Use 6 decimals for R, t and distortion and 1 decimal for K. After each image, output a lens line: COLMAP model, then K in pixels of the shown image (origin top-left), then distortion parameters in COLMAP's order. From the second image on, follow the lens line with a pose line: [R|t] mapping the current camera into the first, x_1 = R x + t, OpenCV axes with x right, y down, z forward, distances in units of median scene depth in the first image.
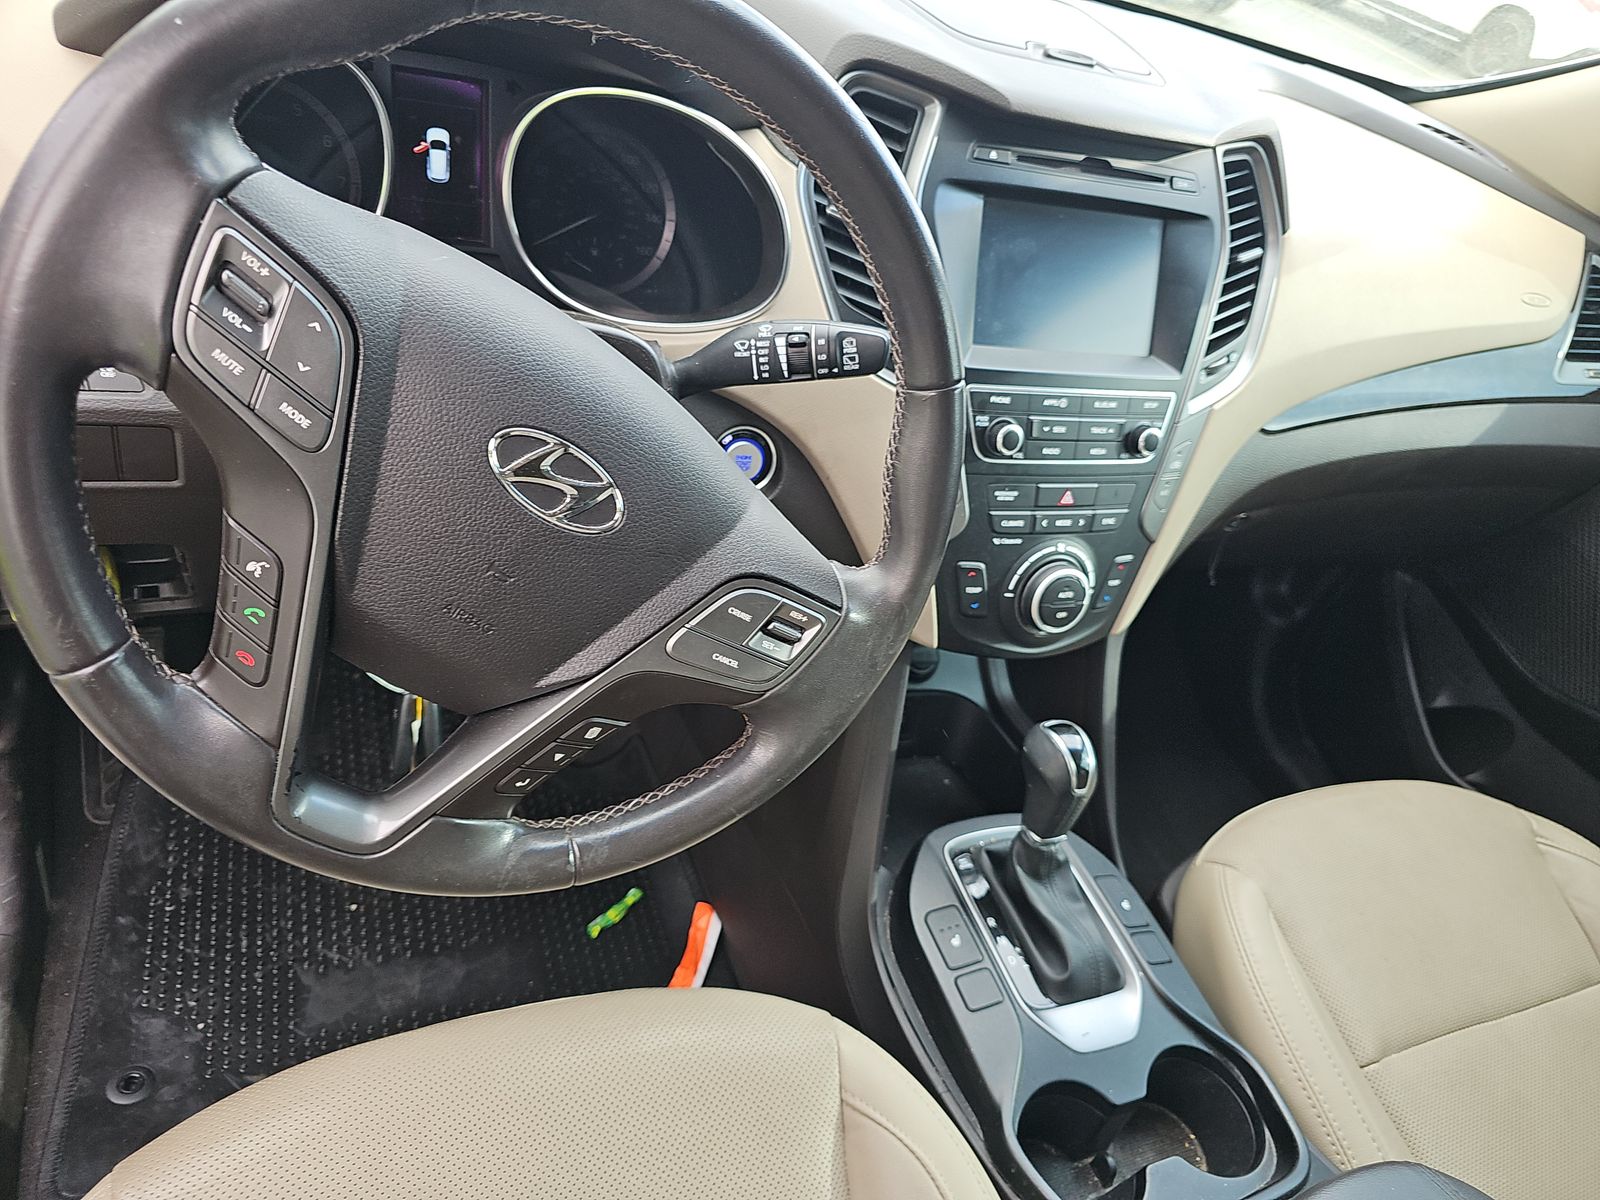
lens RADIAL K [[1066.3, 0, 802.6], [0, 1066.3, 604.9], [0, 0, 1]] dist [0.026690, -0.022157]
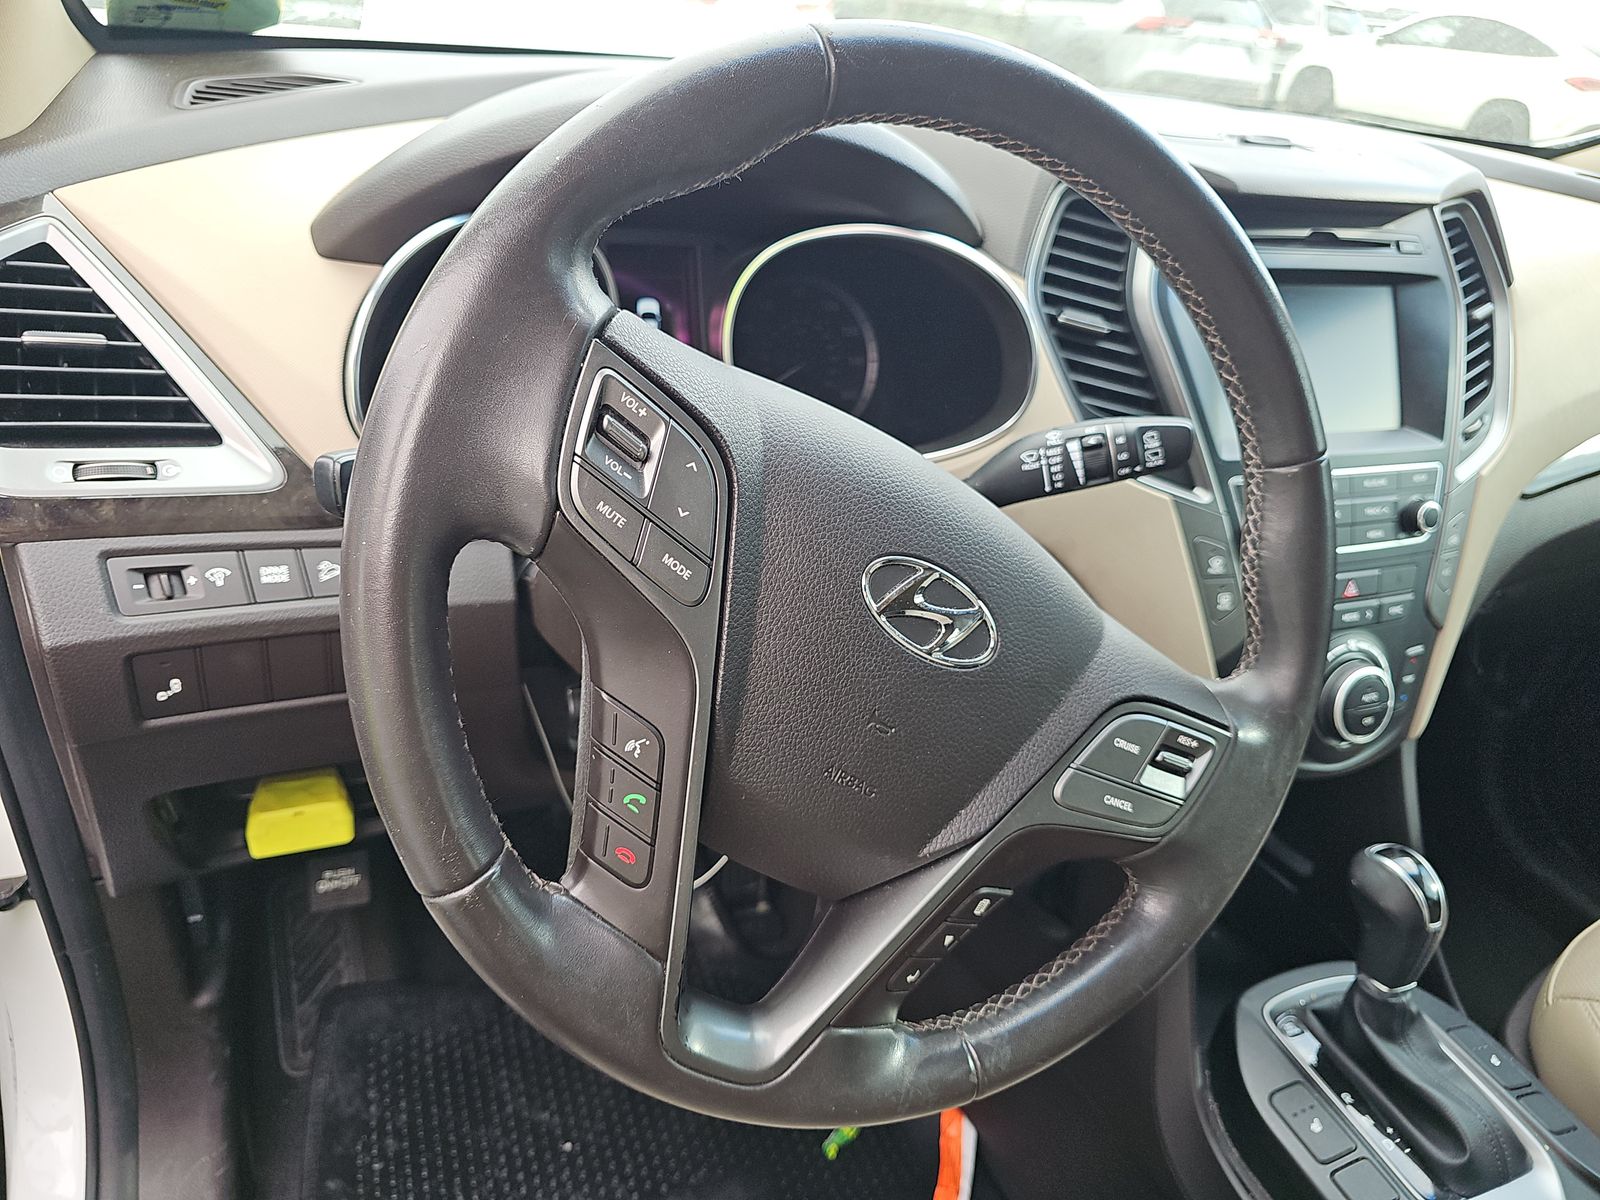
lens RADIAL K [[1066.3, 0, 770.4], [0, 1066.3, 597.8], [0, 0, 1]] dist [0.026690, -0.022157]
pose [[0.989254, -0.128234, -0.070225, -0.194479], [0.114925, 0.978951, -0.168664, 0.003491], [0.090375, 0.158781, 0.983169, 0.083745]]
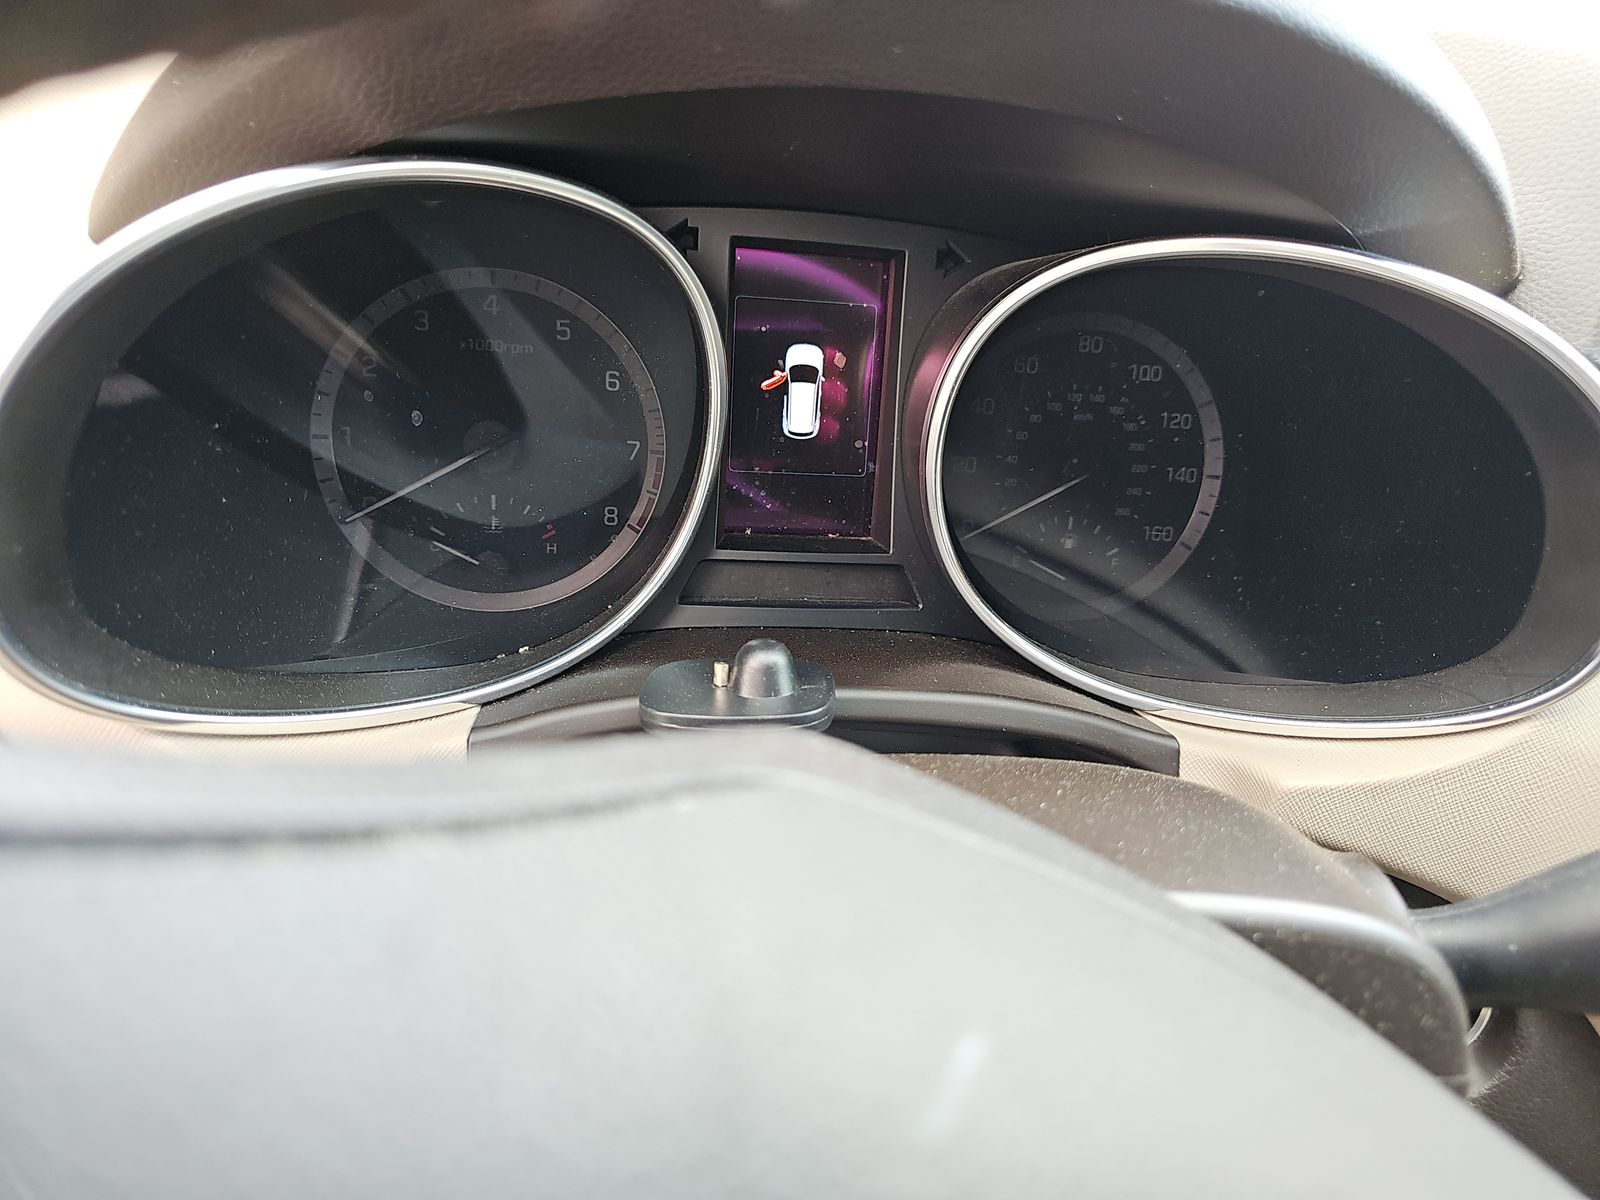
lens RADIAL K [[1066.3, 0, 794.3], [0, 1066.3, 598.4], [0, 0, 1]] dist [0.026690, -0.022157]
pose [[0.957181, 0.005924, -0.289430, -0.186665], [-0.052887, 0.986543, -0.154713, -0.231656], [0.284619, 0.163396, 0.944613, 0.504284]]
